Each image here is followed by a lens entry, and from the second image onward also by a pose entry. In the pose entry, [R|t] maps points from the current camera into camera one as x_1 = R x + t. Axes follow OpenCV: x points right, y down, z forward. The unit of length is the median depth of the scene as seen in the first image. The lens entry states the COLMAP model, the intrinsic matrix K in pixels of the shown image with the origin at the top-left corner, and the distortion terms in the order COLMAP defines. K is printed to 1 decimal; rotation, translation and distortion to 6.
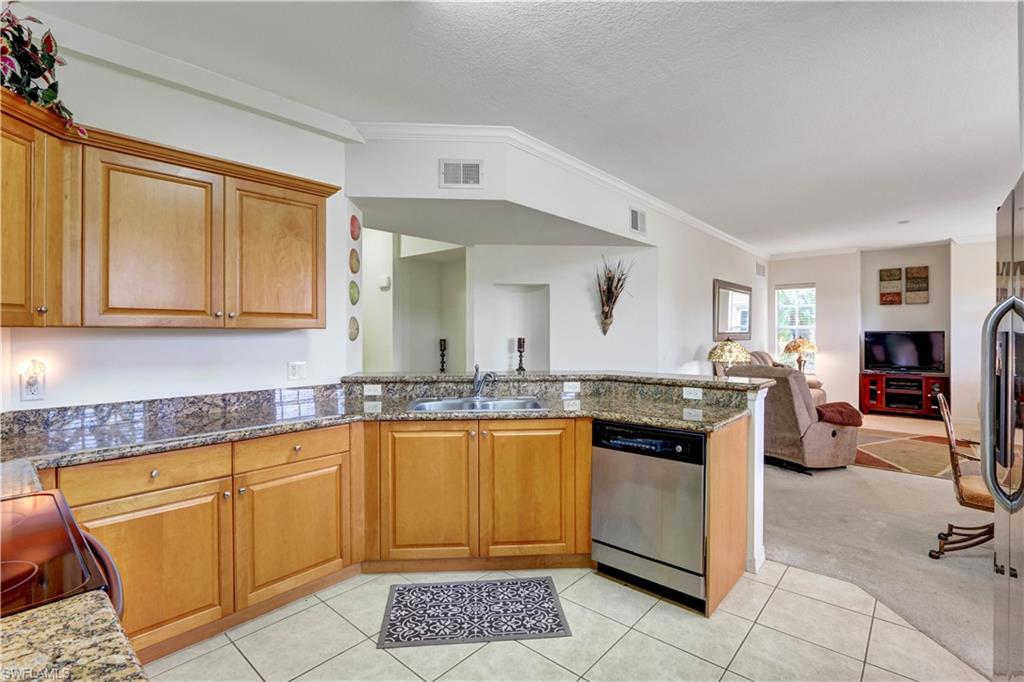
lens RADIAL K [[474.7, 0, 504.7], [0, 474.7, 334.6], [0, 0, 1]] dist [-0.018395, 0.001748]
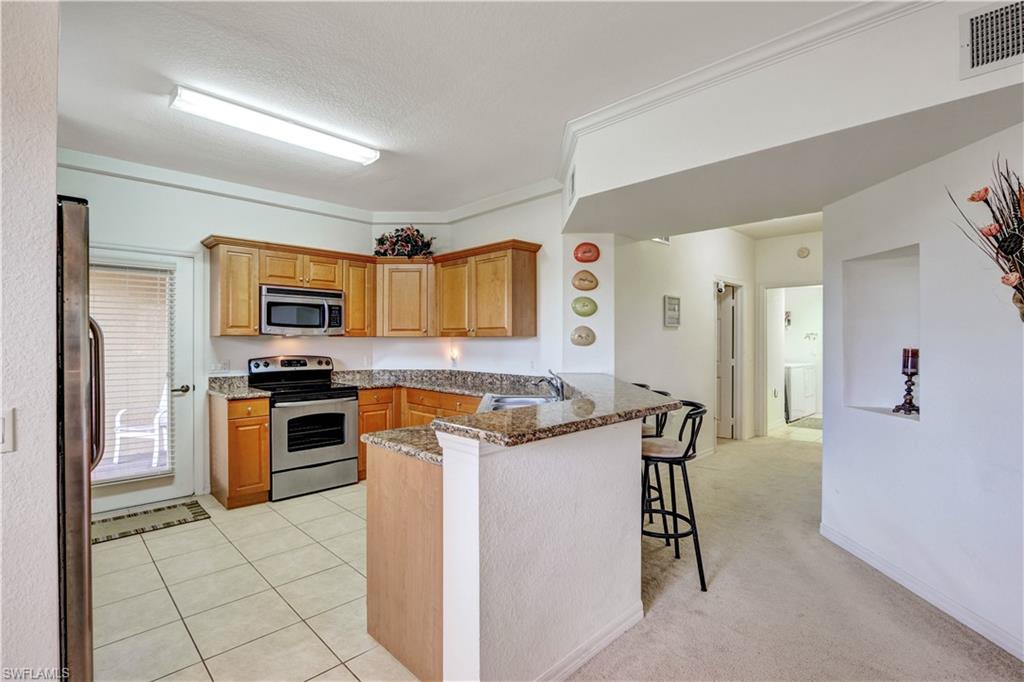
lens RADIAL K [[474.7, 0, 506.6], [0, 474.7, 341.0], [0, 0, 1]] dist [-0.018395, 0.001748]
pose [[-0.075252, 0.004111, -0.997156, 1.196304], [-0.003157, 0.999986, 0.004361, -0.004795], [0.997160, 0.003476, -0.075238, 1.176285]]
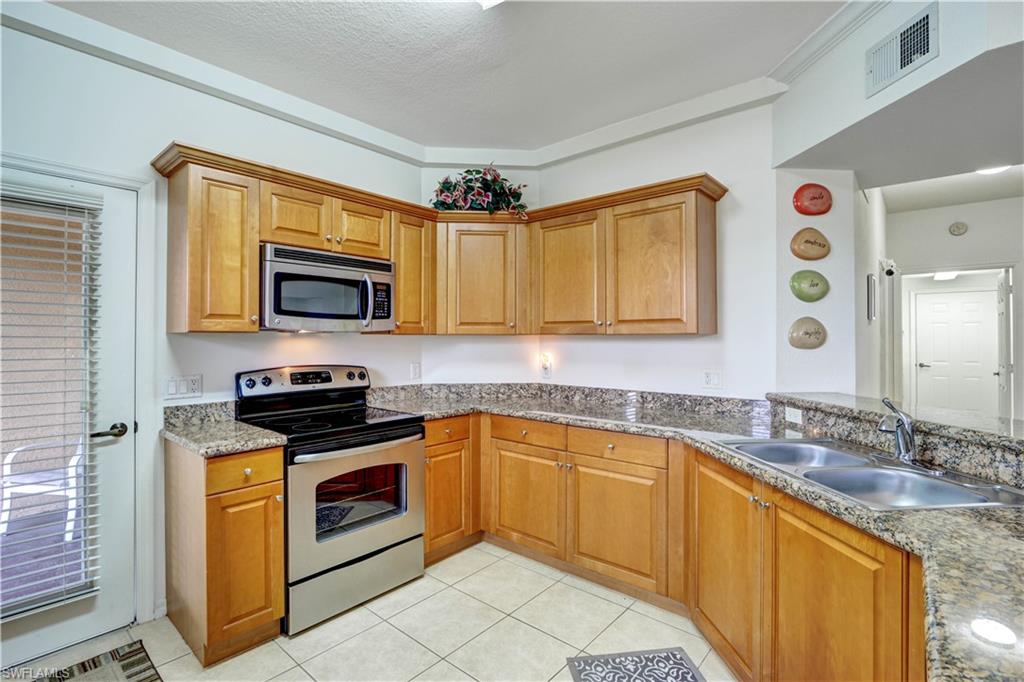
lens RADIAL K [[474.7, 0, 512.2], [0, 474.7, 333.0], [0, 0, 1]] dist [-0.018395, 0.001748]
pose [[0.017727, -0.008334, -0.999808, 0.561734], [-0.002811, 0.999961, -0.008385, -0.005855], [0.999839, 0.002959, 0.017703, 0.676663]]
